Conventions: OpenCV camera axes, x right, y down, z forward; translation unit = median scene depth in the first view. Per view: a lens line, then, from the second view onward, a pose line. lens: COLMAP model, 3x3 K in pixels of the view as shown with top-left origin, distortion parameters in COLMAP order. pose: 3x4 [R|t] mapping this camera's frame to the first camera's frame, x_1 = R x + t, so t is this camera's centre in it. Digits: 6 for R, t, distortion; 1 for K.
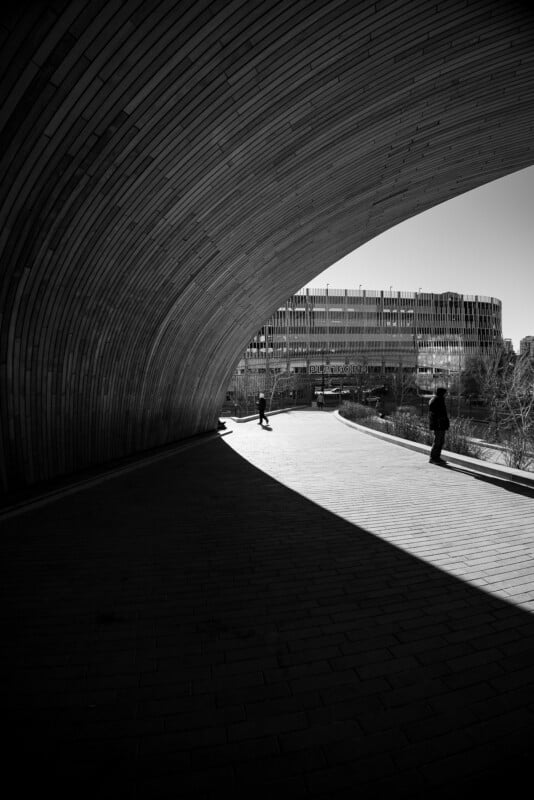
lens RADIAL K [[357.8, 0, 267.4], [0, 357.8, 375.8], [0, 0, 1]] dist [-0.077237, 0.000069]
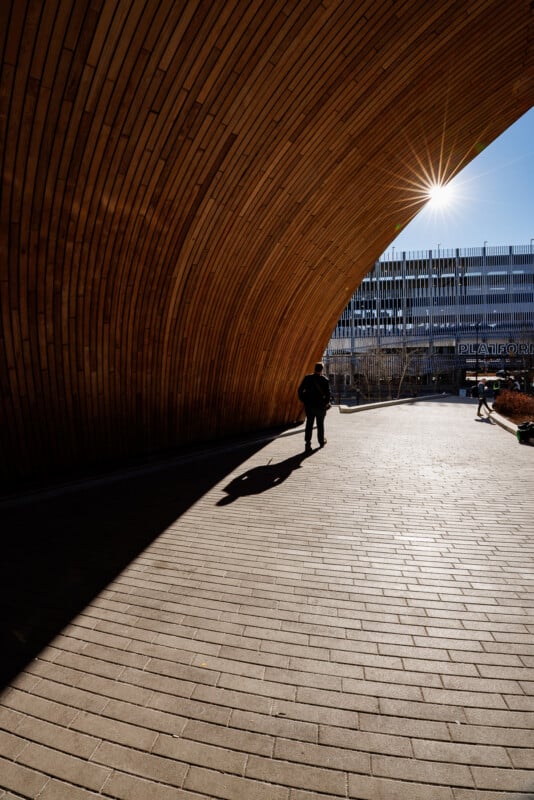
lens RADIAL K [[357.8, 0, 267.4], [0, 357.8, 375.8], [0, 0, 1]] dist [-0.077237, 0.000069]
pose [[0.918421, 0.019479, -0.395126, 0.033412], [-0.001083, 0.998907, 0.046726, 0.006228], [0.395604, -0.042487, 0.917438, 0.102607]]
